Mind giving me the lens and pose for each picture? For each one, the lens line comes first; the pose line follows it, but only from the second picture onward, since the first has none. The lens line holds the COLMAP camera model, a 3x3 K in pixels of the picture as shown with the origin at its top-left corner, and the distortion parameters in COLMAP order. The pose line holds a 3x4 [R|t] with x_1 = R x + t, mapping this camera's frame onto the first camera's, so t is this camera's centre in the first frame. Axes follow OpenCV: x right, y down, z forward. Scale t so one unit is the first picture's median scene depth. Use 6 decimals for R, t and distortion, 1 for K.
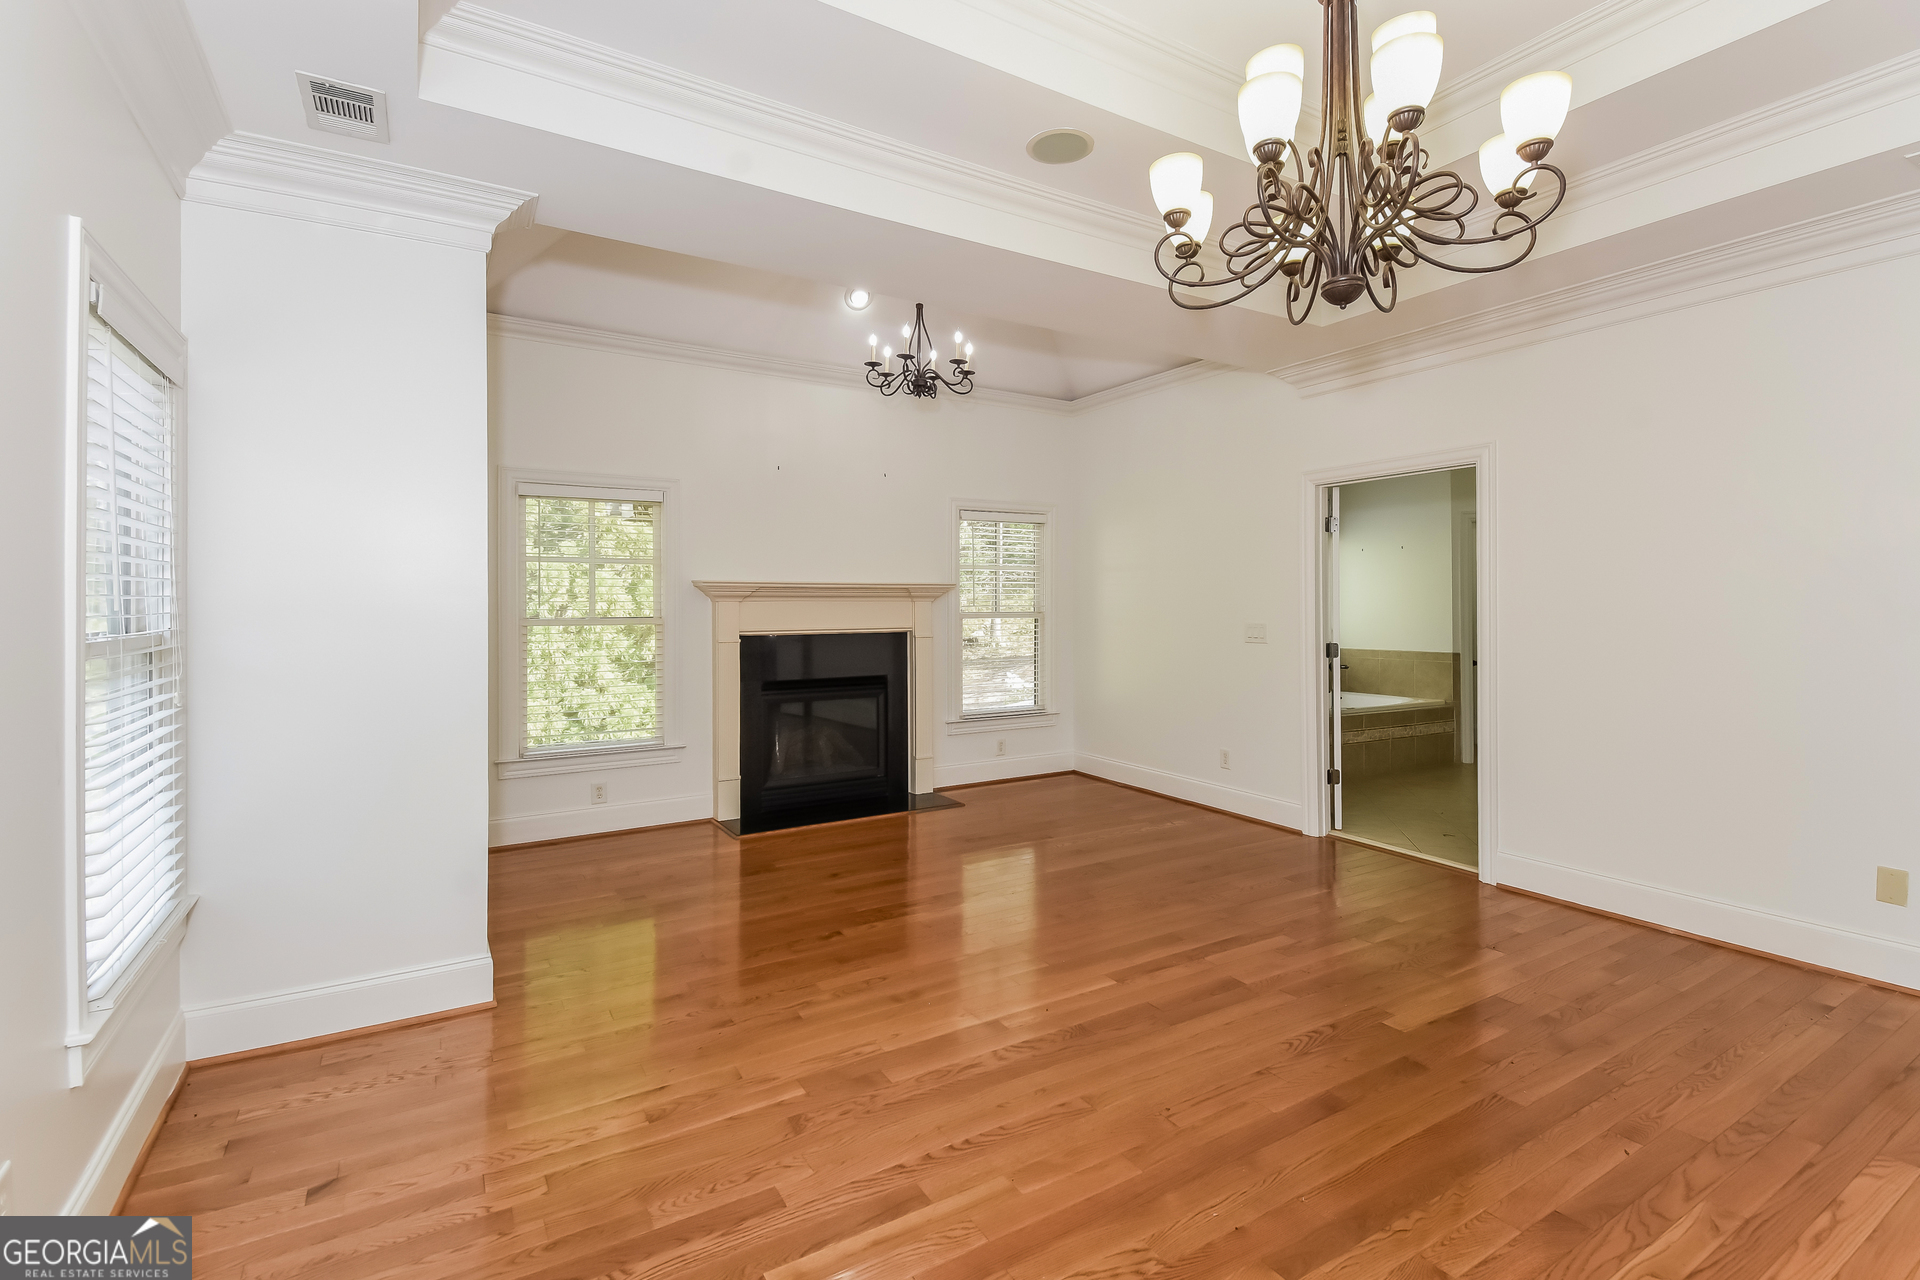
lens RADIAL K [[882.8, 0, 964.2], [0, 882.8, 601.7], [0, 0, 1]] dist [0.019564, -0.000248]
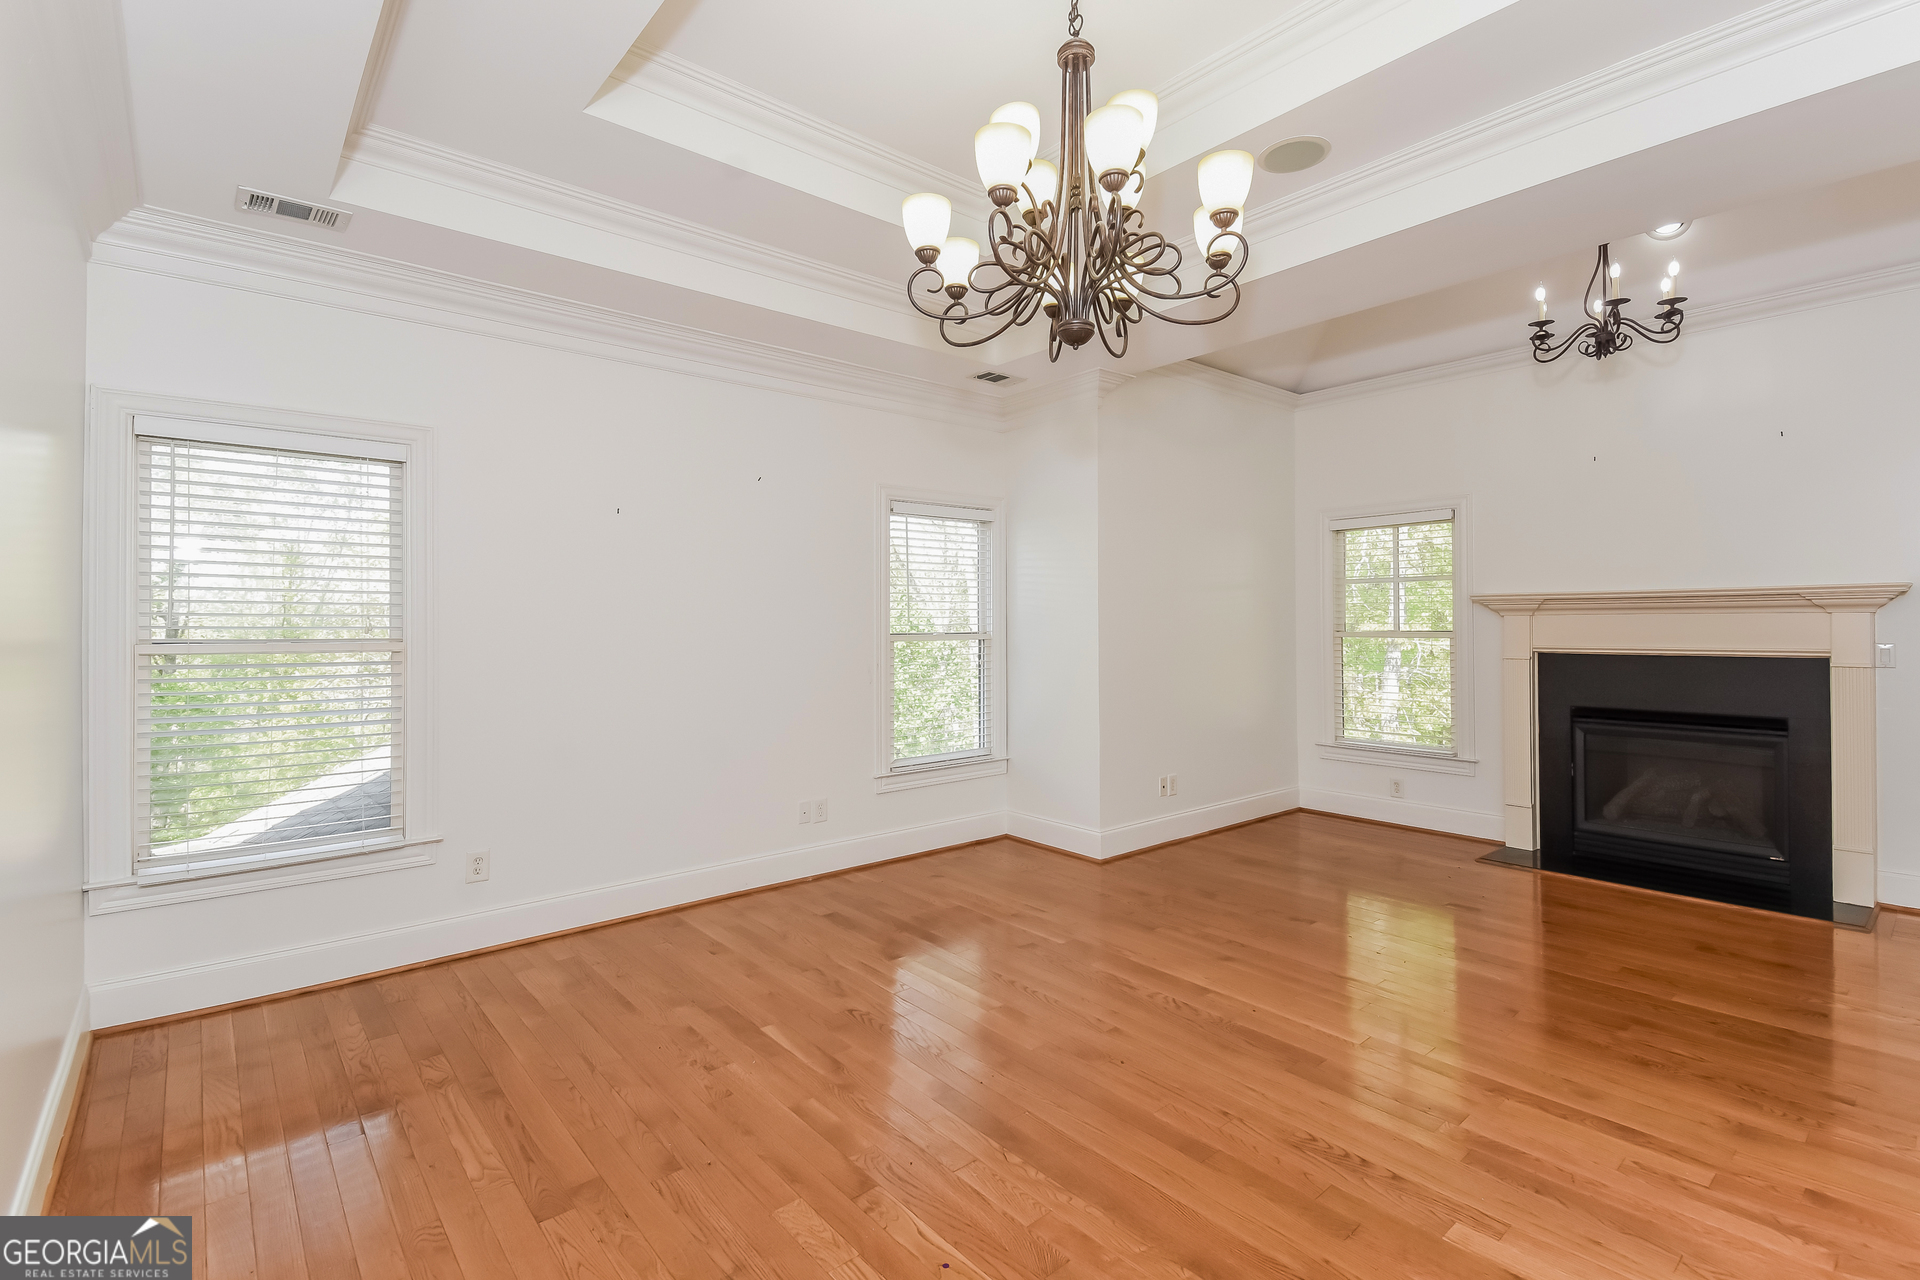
lens RADIAL K [[882.8, 0, 957.8], [0, 882.8, 631.0], [0, 0, 1]] dist [0.019564, -0.000248]
pose [[0.149386, 0.011661, -0.988710, 0.575457], [0.008974, 0.999873, 0.013148, -0.000898], [0.988738, -0.010837, 0.149262, 0.272084]]
